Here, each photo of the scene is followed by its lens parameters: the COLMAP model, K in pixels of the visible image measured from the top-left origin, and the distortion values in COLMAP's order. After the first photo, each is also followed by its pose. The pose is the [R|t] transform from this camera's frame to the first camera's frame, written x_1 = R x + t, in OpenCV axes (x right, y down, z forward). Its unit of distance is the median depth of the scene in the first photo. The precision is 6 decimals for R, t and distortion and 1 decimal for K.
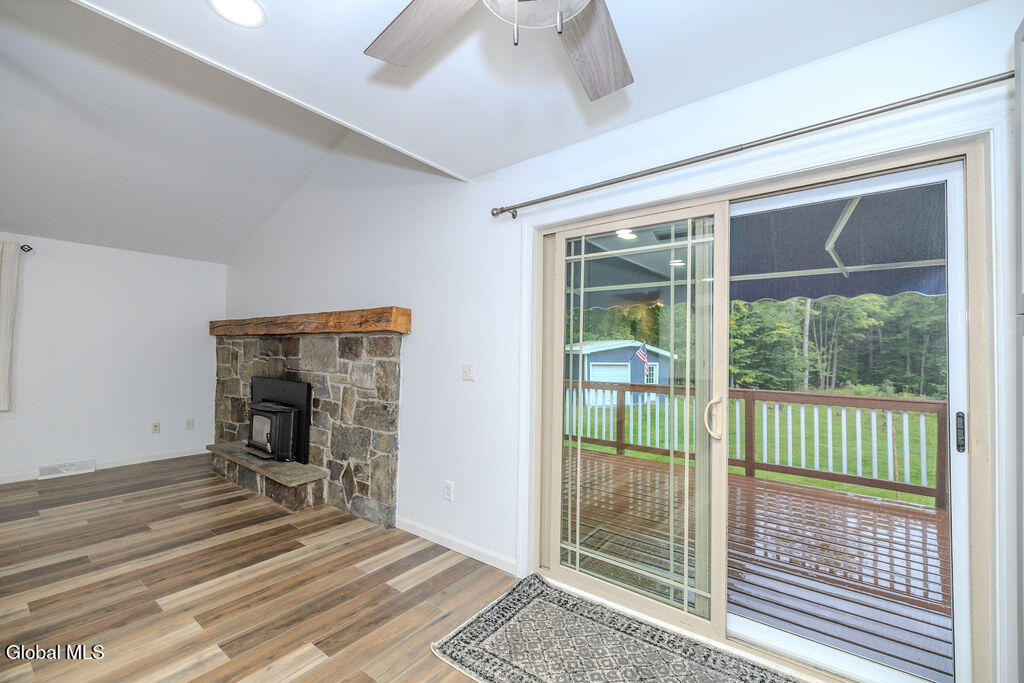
lens RADIAL K [[427.5, 0, 508.2], [0, 427.5, 338.6], [0, 0, 1]] dist [-0.001301, 0.000077]
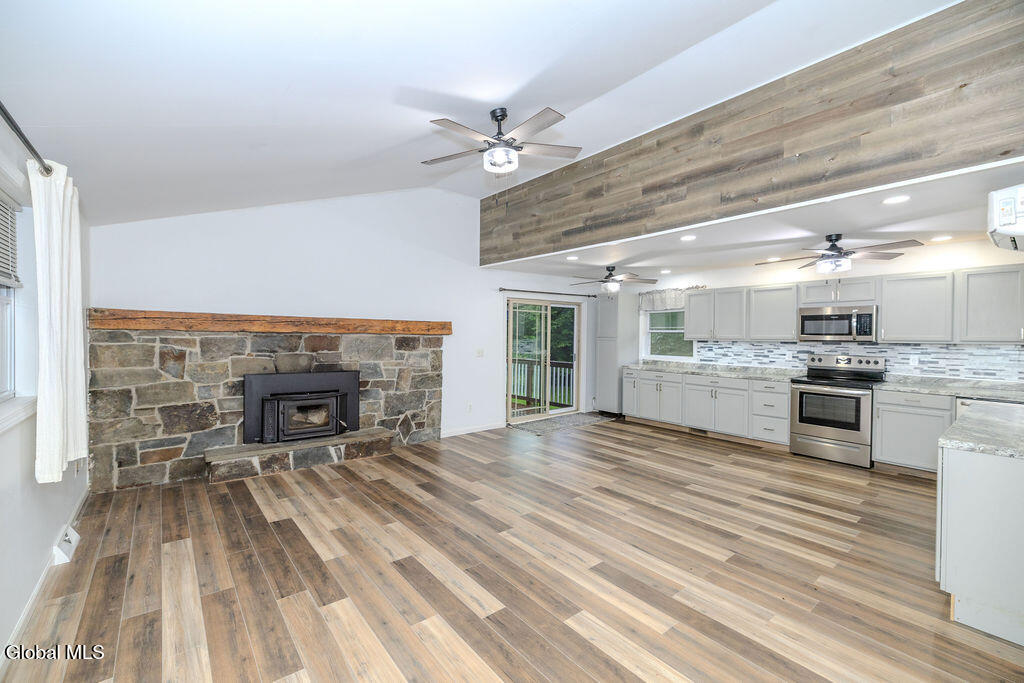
lens RADIAL K [[427.5, 0, 508.2], [0, 427.5, 338.6], [0, 0, 1]] dist [-0.001301, 0.000077]
pose [[0.233781, -0.018079, 0.972121, -1.881398], [-0.034389, 0.999048, 0.026850, -0.053560], [-0.971681, -0.039708, 0.232937, 0.267605]]
